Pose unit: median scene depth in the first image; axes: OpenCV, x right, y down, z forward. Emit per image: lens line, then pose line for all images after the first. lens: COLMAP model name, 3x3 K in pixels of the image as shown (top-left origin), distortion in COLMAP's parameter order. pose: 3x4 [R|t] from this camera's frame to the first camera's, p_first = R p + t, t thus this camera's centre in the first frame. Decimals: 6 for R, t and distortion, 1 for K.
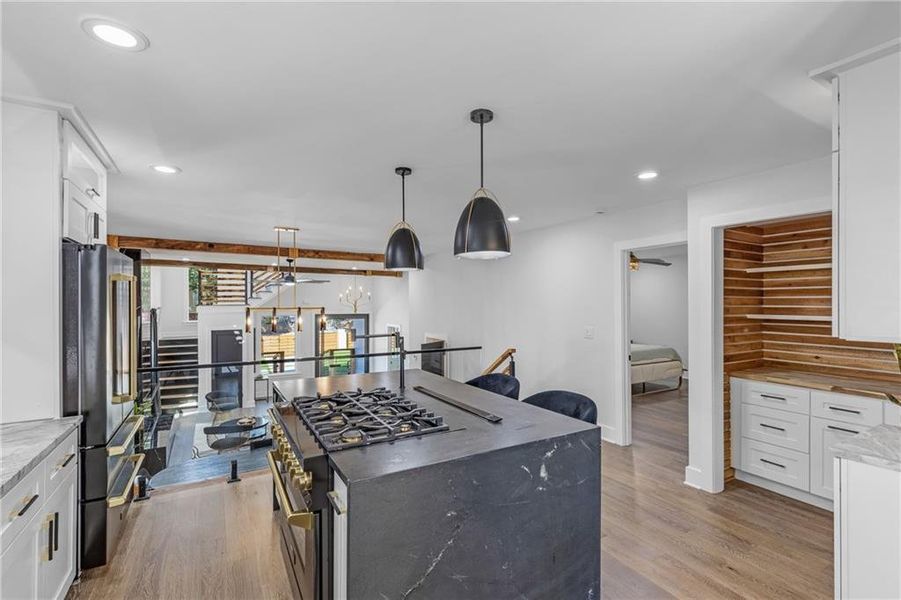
lens RADIAL K [[406.5, 0, 450.1], [0, 406.5, 303.8], [0, 0, 1]] dist [0.001489, -0.009122]
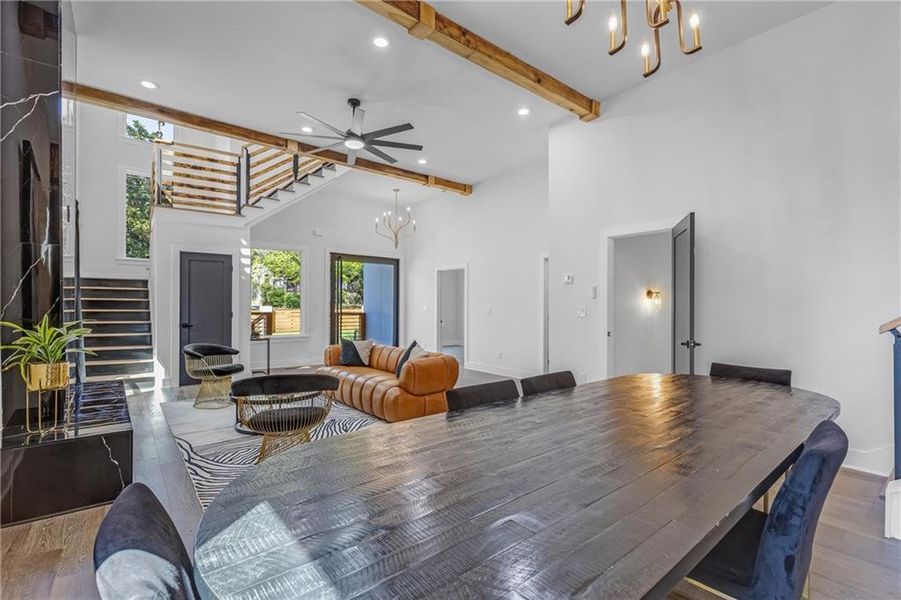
lens RADIAL K [[407.9, 0, 445.4], [0, 407.9, 306.7], [0, 0, 1]] dist [0.002162, 0.000080]
pose [[0.990095, -0.001650, 0.140387, -0.496080], [0.000271, 0.999952, 0.009845, 0.230033], [-0.140396, -0.009709, 0.990048, 0.619662]]
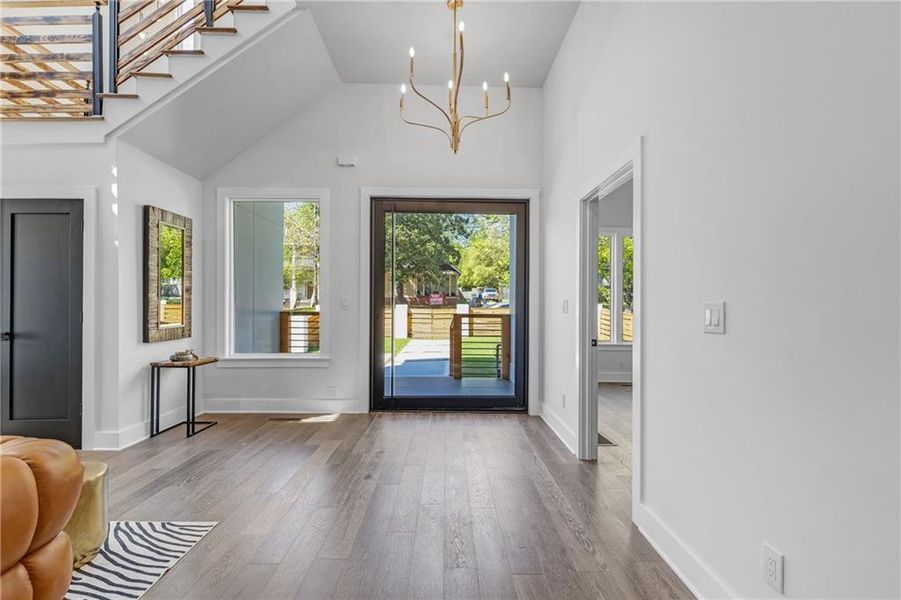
lens RADIAL K [[407.9, 0, 445.4], [0, 407.9, 306.7], [0, 0, 1]] dist [0.002162, 0.000080]
pose [[0.861166, 0.000202, -0.508324, -0.198765], [0.000881, 0.999998, 0.001890, 0.253885], [0.508323, -0.002075, 0.861164, 1.521718]]
